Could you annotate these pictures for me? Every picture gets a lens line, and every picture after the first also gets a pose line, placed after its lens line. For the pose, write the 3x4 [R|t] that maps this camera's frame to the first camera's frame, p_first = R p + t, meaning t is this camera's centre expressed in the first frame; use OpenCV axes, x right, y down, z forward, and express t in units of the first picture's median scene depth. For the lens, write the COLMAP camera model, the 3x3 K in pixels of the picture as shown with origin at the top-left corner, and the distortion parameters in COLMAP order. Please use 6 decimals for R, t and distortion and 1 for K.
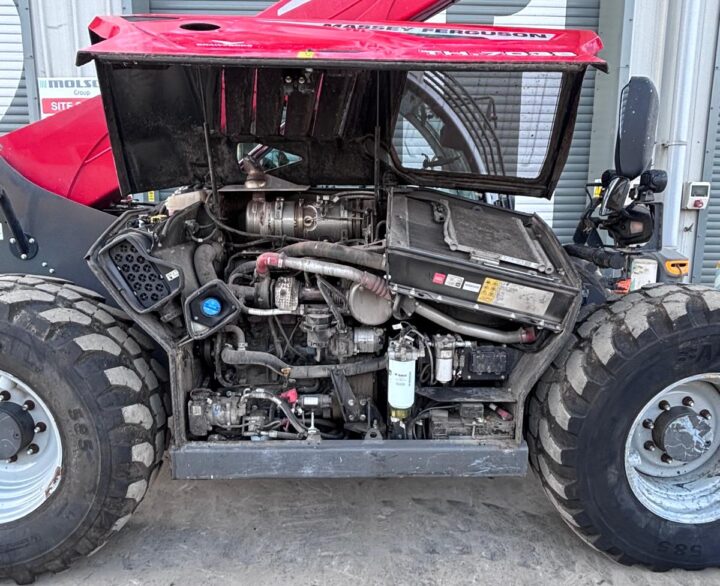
lens RADIAL K [[531.0, 0, 363.2], [0, 531.0, 285.8], [0, 0, 1]] dist [0.022164, -0.038951]
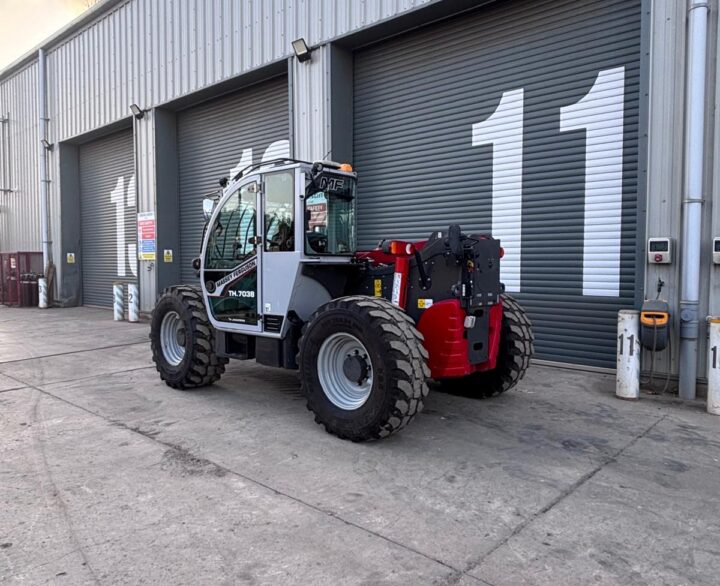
lens RADIAL K [[552.6, 0, 354.6], [0, 552.6, 288.7], [0, 0, 1]] dist [0.036938, -0.048652]
pose [[0.722415, 0.025511, -0.690989, 2.182211], [-0.100482, 0.992584, -0.068407, 0.101390], [0.684120, 0.118850, 0.719621, -0.504879]]
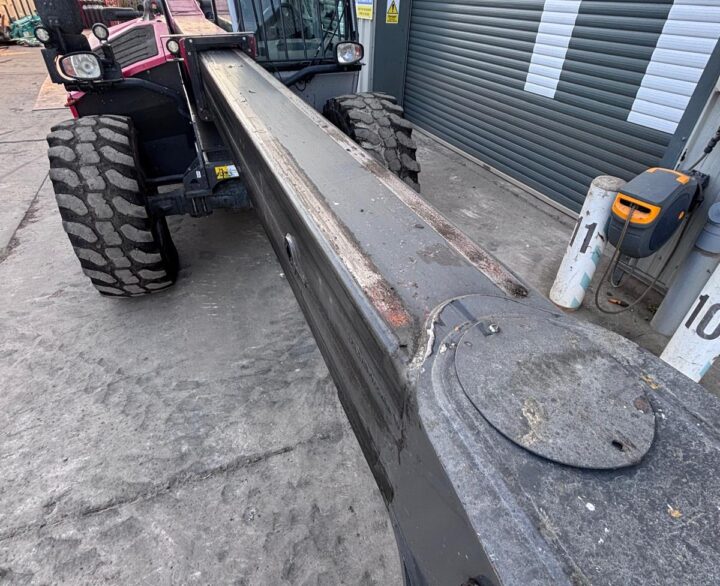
lens RADIAL K [[412.7, 0, 358.9], [0, 412.7, 287.6], [0, 0, 1]] dist [0.003936, -0.008051]
pose [[0.351503, 0.547703, -0.759254, 2.076041], [-0.177295, 0.835276, 0.520463, -0.343542], [0.919246, -0.048333, 0.390707, 1.255740]]
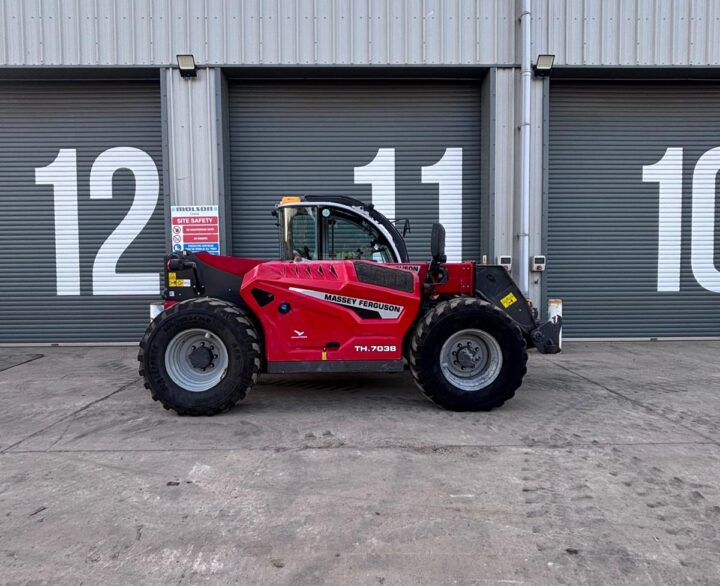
lens RADIAL K [[447.4, 0, 357.3], [0, 447.4, 281.8], [0, 0, 1]] dist [0.016353, -0.017510]
pose [[0.999807, -0.015962, -0.011439, 0.113144], [0.014255, 0.990566, -0.136290, 0.218782], [0.013506, 0.136100, 0.990603, -1.216485]]
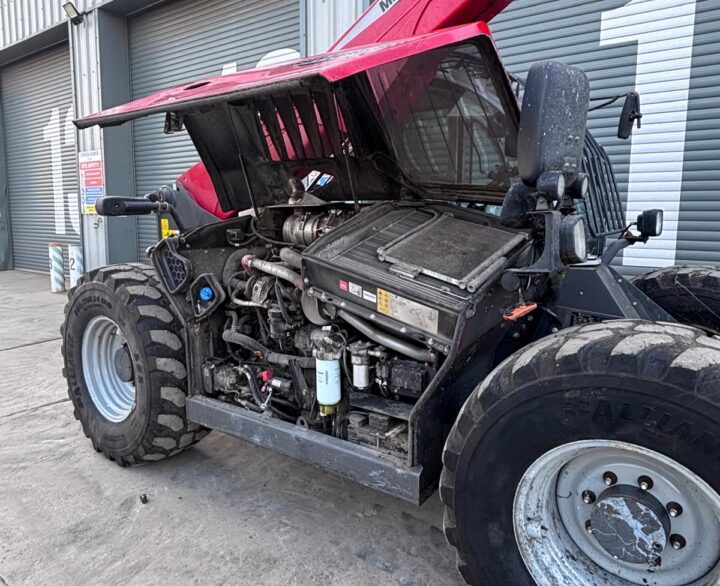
lens RADIAL K [[531.0, 0, 358.2], [0, 531.0, 287.2], [0, 0, 1]] dist [0.022164, -0.038951]
pose [[0.788551, 0.078290, -0.609966, 0.764030], [-0.099357, 0.995052, -0.000731, -0.012180], [0.606890, 0.061181, 0.792427, 0.170360]]
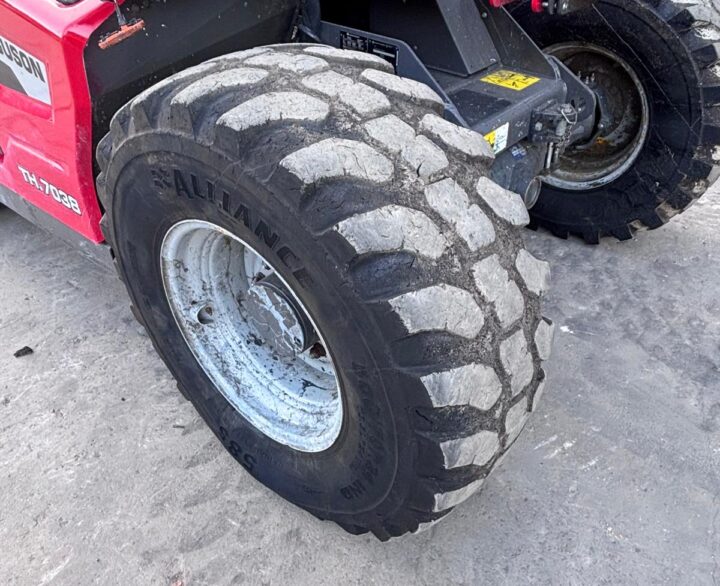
lens RADIAL K [[571.2, 0, 366.5], [0, 571.2, 278.4], [0, 0, 1]] dist [0.025311, -0.022760]
pose [[0.747176, 0.347538, -0.566520, 1.077507], [-0.078603, 0.892615, 0.443915, -0.058617], [0.659962, -0.287152, 0.694258, 0.647023]]
